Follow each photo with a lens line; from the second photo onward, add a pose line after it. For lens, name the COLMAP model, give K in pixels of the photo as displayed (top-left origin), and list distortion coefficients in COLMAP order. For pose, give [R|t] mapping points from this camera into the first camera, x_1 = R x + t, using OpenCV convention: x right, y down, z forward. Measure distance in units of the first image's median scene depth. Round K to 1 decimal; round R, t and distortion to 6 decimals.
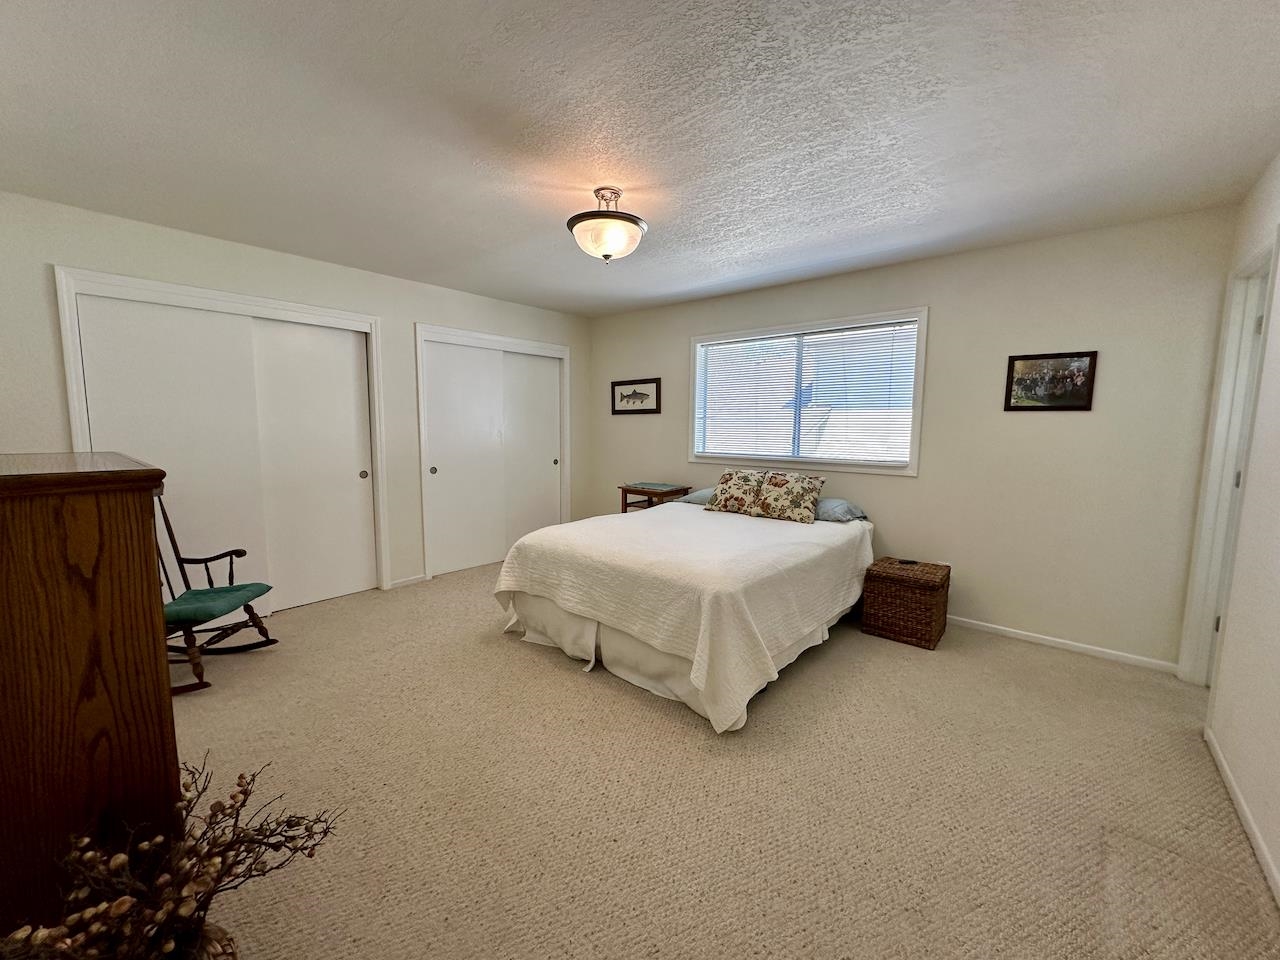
lens RADIAL K [[508.7, 0, 641.4], [0, 508.7, 479.0], [0, 0, 1]] dist [-0.002061, 0.000087]
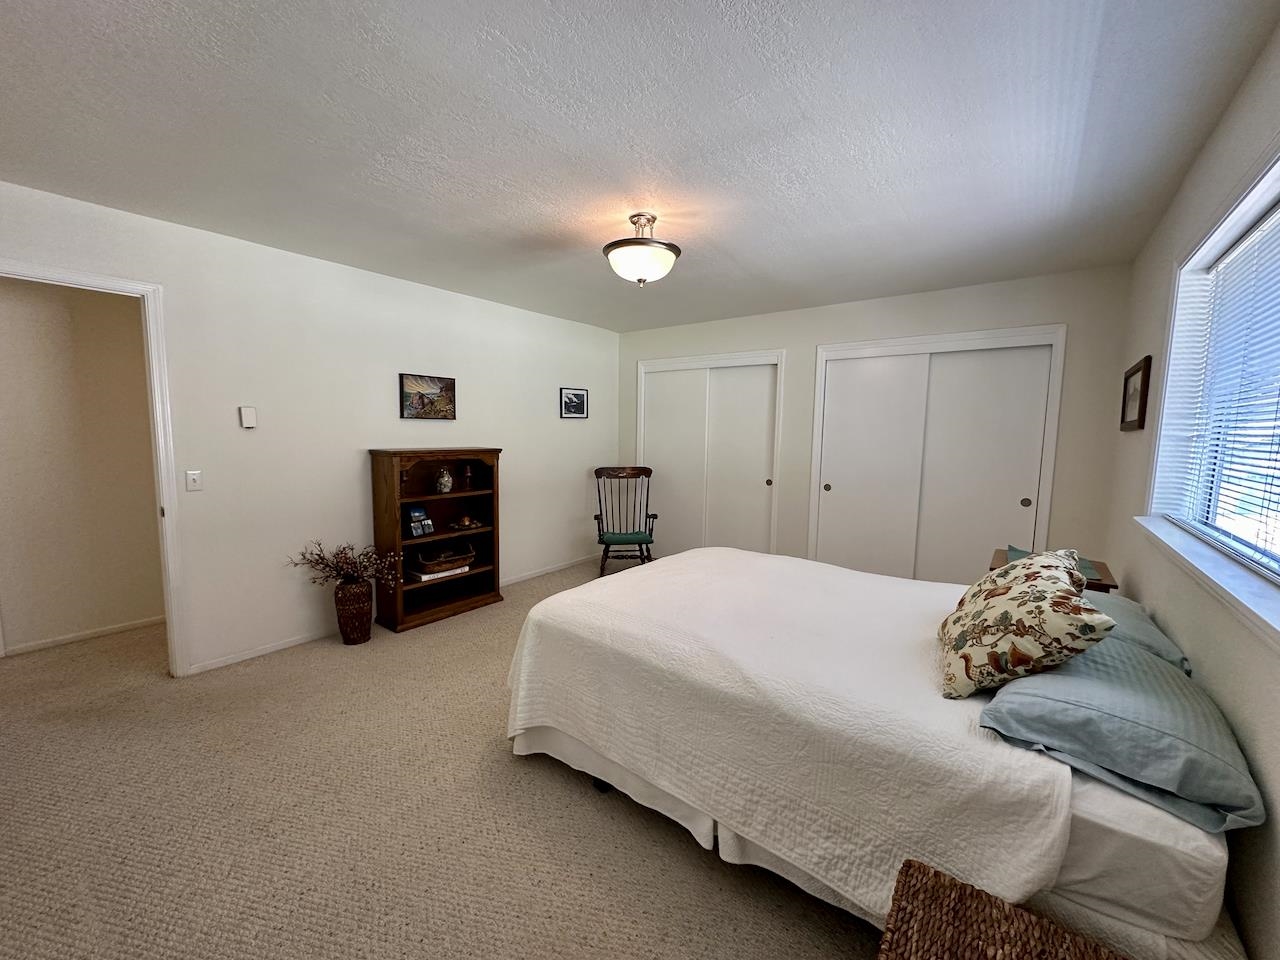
lens RADIAL K [[508.7, 0, 641.4], [0, 508.7, 479.0], [0, 0, 1]] dist [-0.002061, 0.000087]
pose [[0.057577, 0.088847, -0.994380, 0.691586], [-0.120712, 0.989344, 0.081408, -0.086721], [0.991016, 0.115346, 0.067688, 0.683826]]
